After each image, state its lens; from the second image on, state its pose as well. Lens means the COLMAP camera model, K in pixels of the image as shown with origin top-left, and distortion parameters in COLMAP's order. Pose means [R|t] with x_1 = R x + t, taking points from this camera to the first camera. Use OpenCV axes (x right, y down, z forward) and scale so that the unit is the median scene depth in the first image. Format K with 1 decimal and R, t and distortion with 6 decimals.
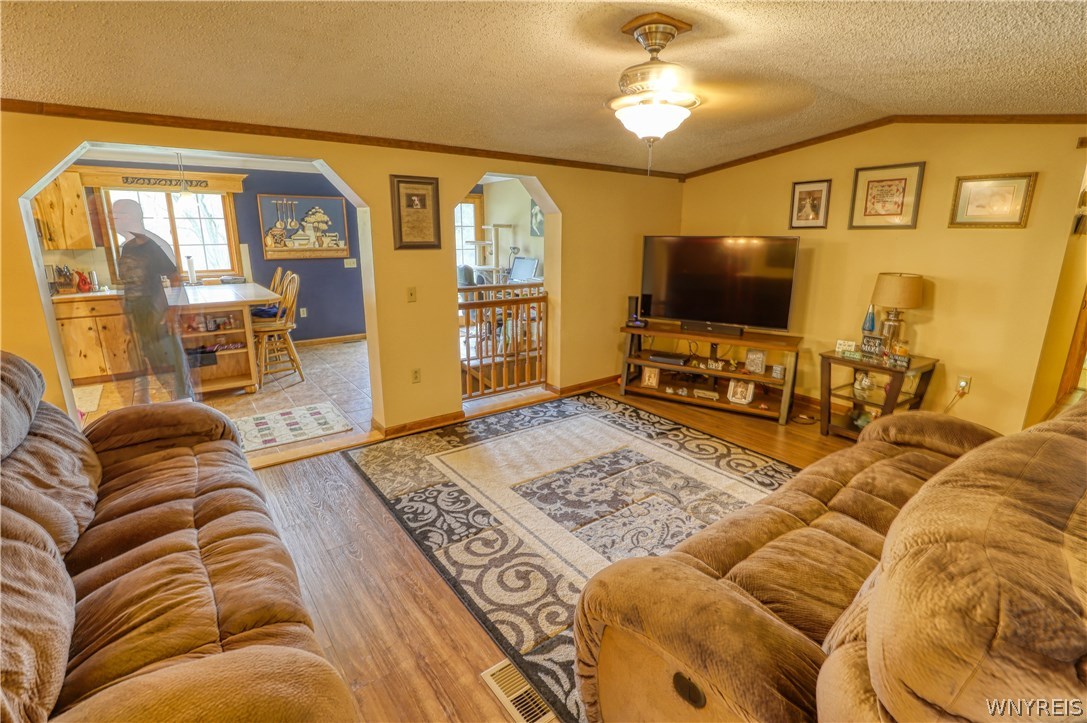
lens RADIAL K [[495.2, 0, 548.3], [0, 495.2, 359.5], [0, 0, 1]] dist [-0.031171, 0.000278]
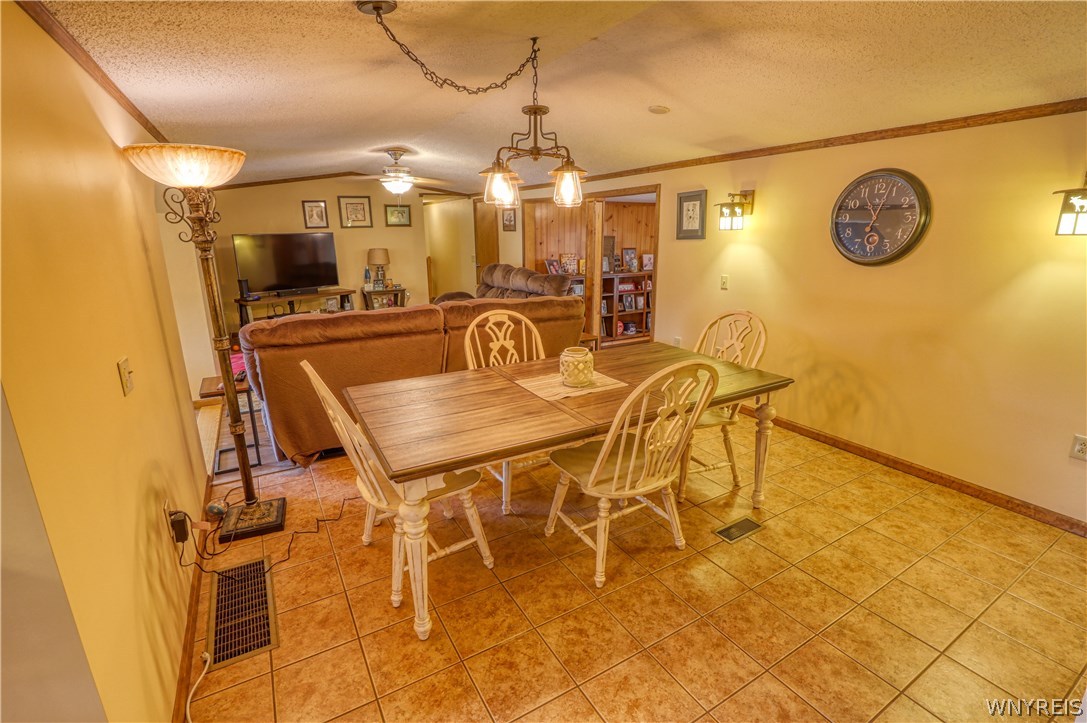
lens RADIAL K [[495.2, 0, 548.3], [0, 495.2, 359.5], [0, 0, 1]] dist [-0.031171, 0.000278]
pose [[0.119933, -0.258536, 0.958528, -1.327431], [0.248618, 0.942553, 0.223120, -0.014702], [-0.961148, 0.211547, 0.177320, 0.003106]]
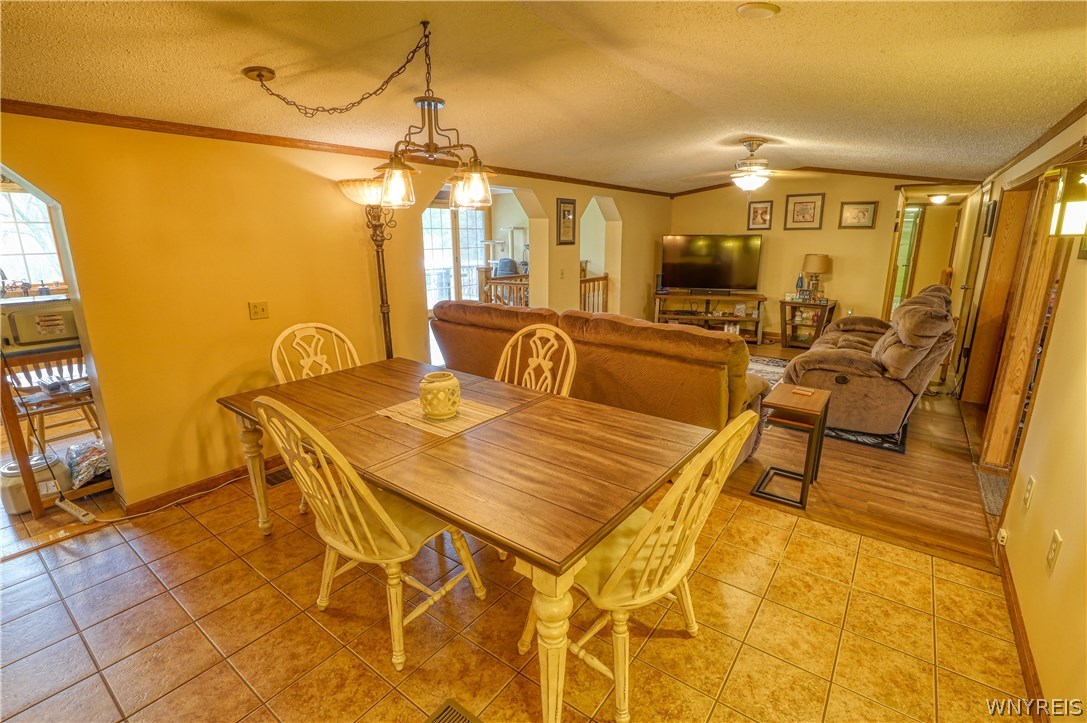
lens RADIAL K [[495.2, 0, 548.3], [0, 495.2, 359.5], [0, 0, 1]] dist [-0.031171, 0.000278]
pose [[0.961001, -0.077313, 0.265518, -0.730866], [0.076569, 0.996977, 0.013166, 0.110485], [-0.265734, 0.007678, 0.964016, -0.479984]]
